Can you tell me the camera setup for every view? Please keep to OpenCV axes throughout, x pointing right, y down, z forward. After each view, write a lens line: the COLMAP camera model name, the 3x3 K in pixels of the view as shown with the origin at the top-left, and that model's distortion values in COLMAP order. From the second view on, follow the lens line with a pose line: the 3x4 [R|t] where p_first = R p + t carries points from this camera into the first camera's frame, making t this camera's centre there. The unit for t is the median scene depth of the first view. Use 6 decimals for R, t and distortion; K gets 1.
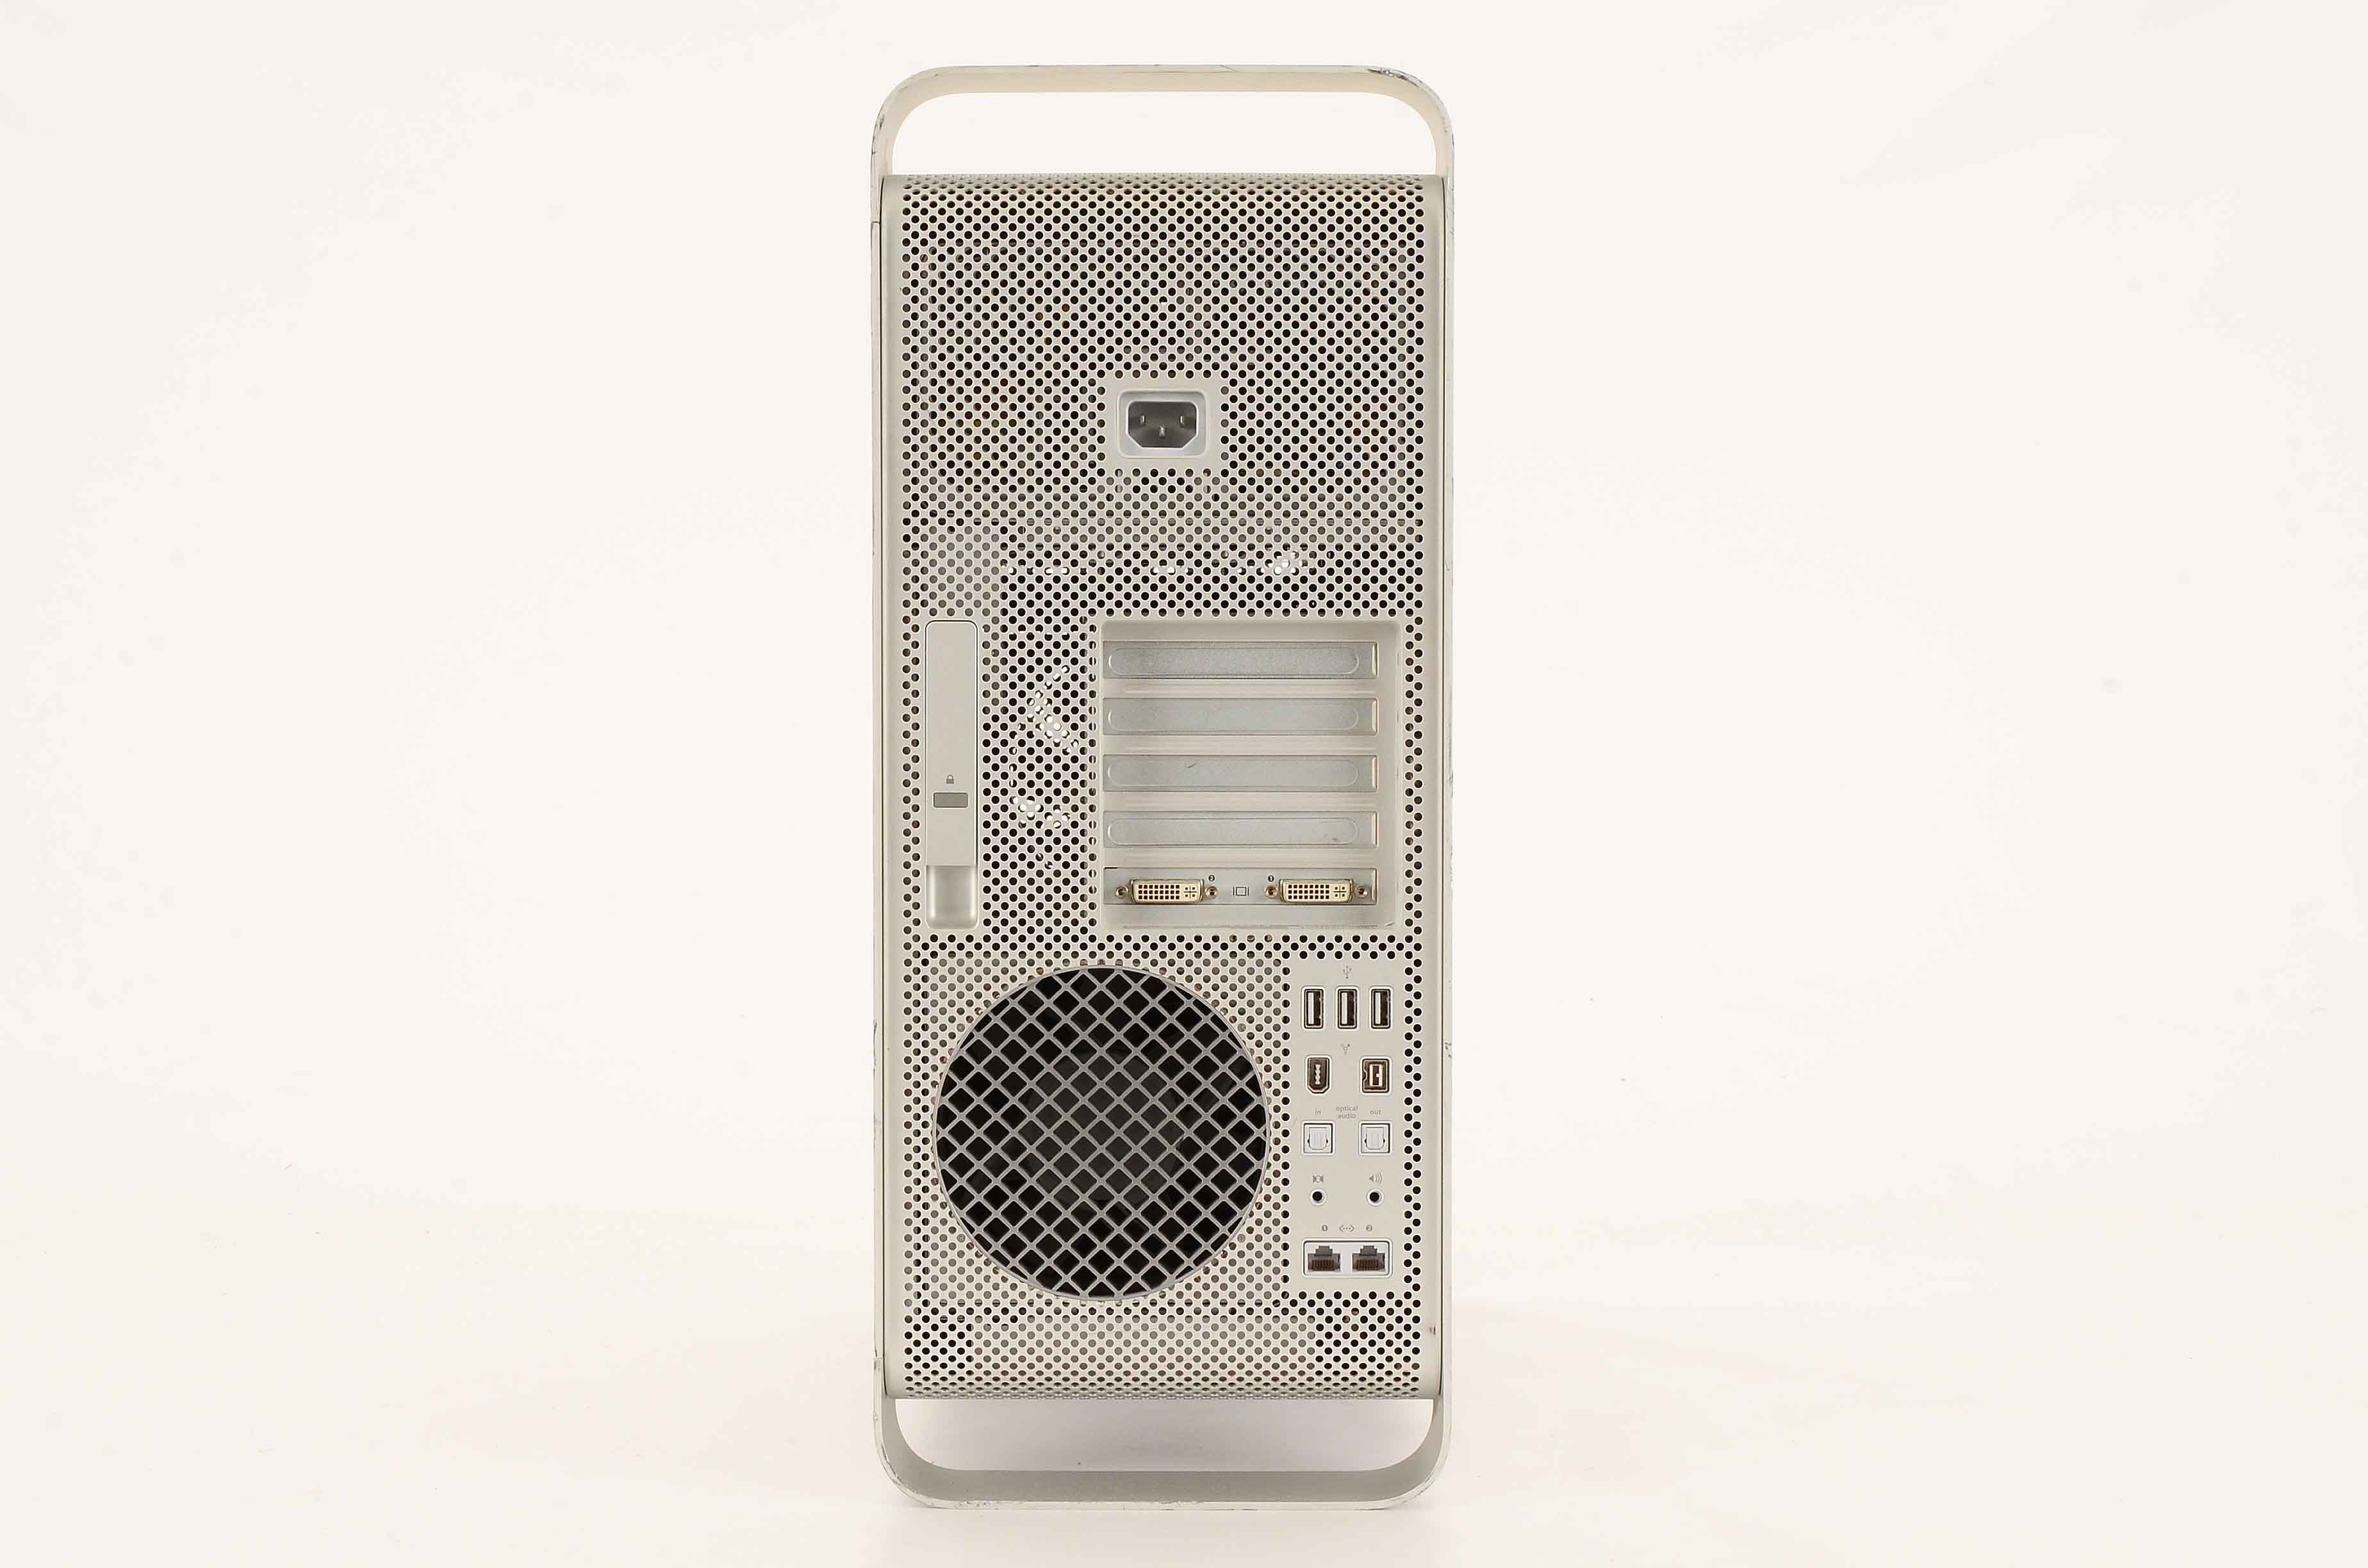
lens RADIAL K [[4270.3, 0, 1179.3], [0, 4270.3, 777.4], [0, 0, 1]] dist [0.088406, 0.000000]
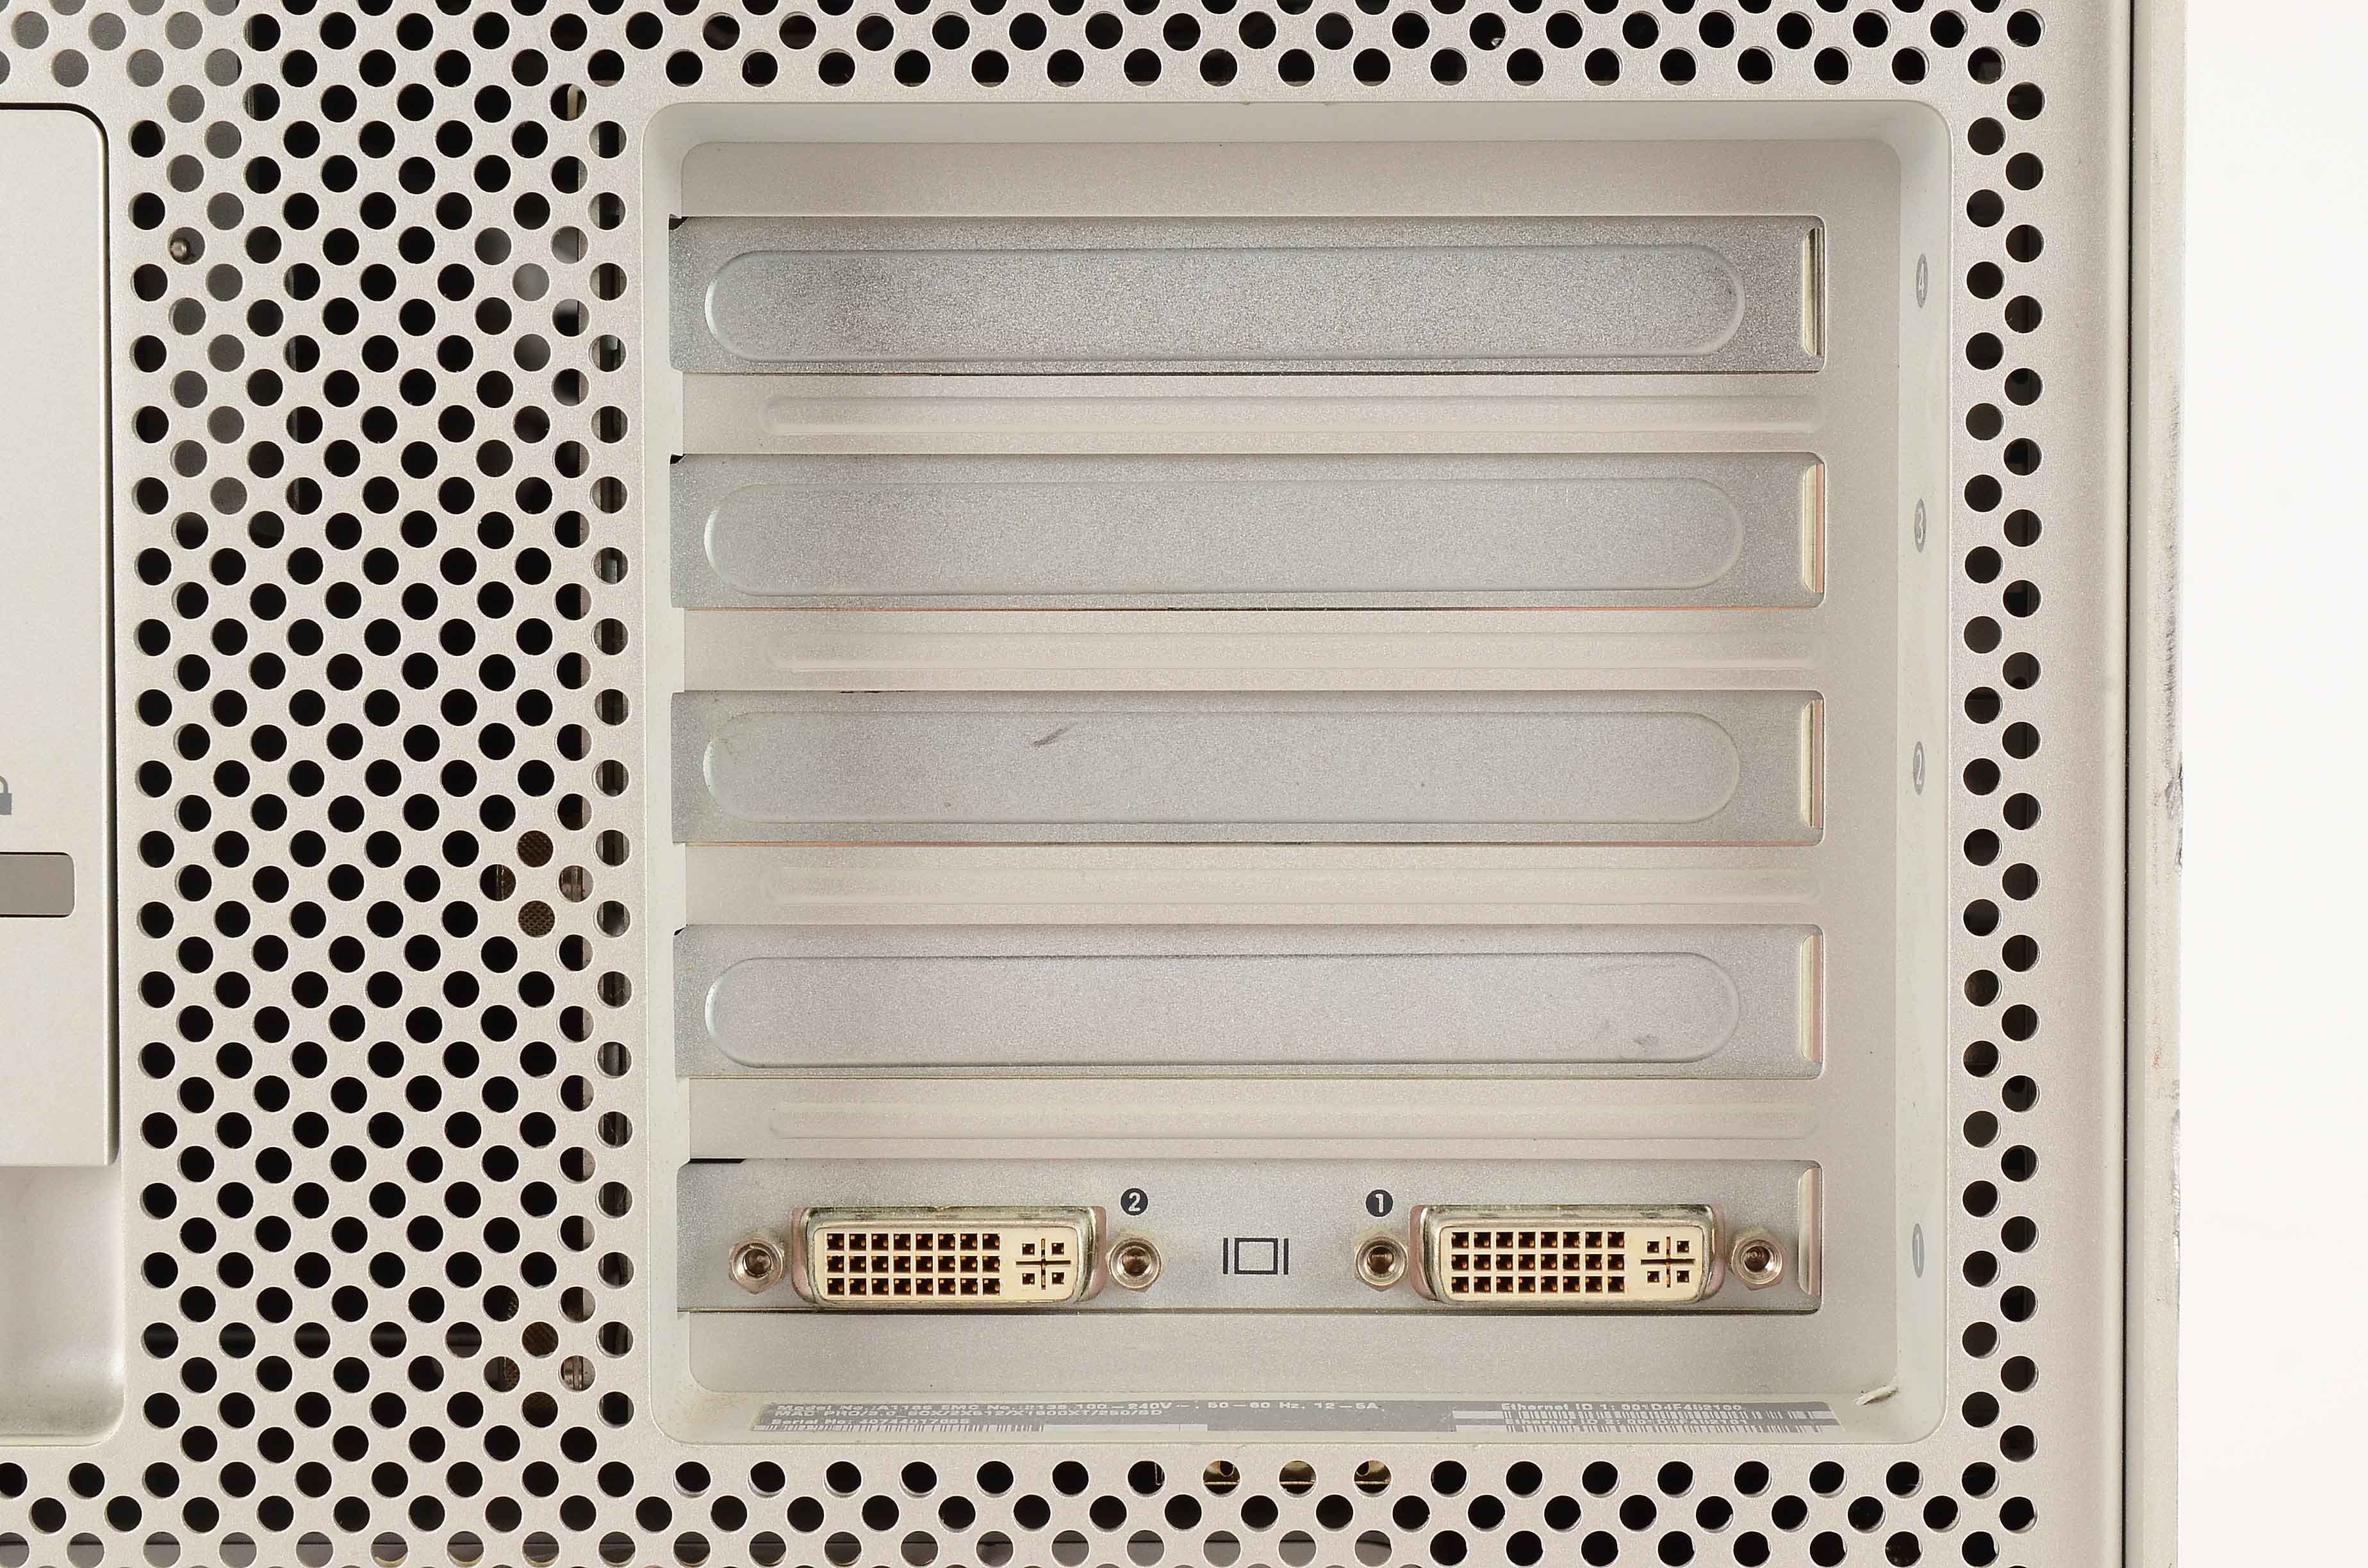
lens RADIAL K [[4682.2, 0, 1182.9], [0, 4682.2, 785.5], [0, 0, 1]] dist [0.026838, 0.000000]
pose [[0.999983, -0.001593, -0.005619, 0.012048], [0.001558, 0.999980, -0.006145, 0.001621], [0.005629, 0.006136, 0.999965, 0.747395]]
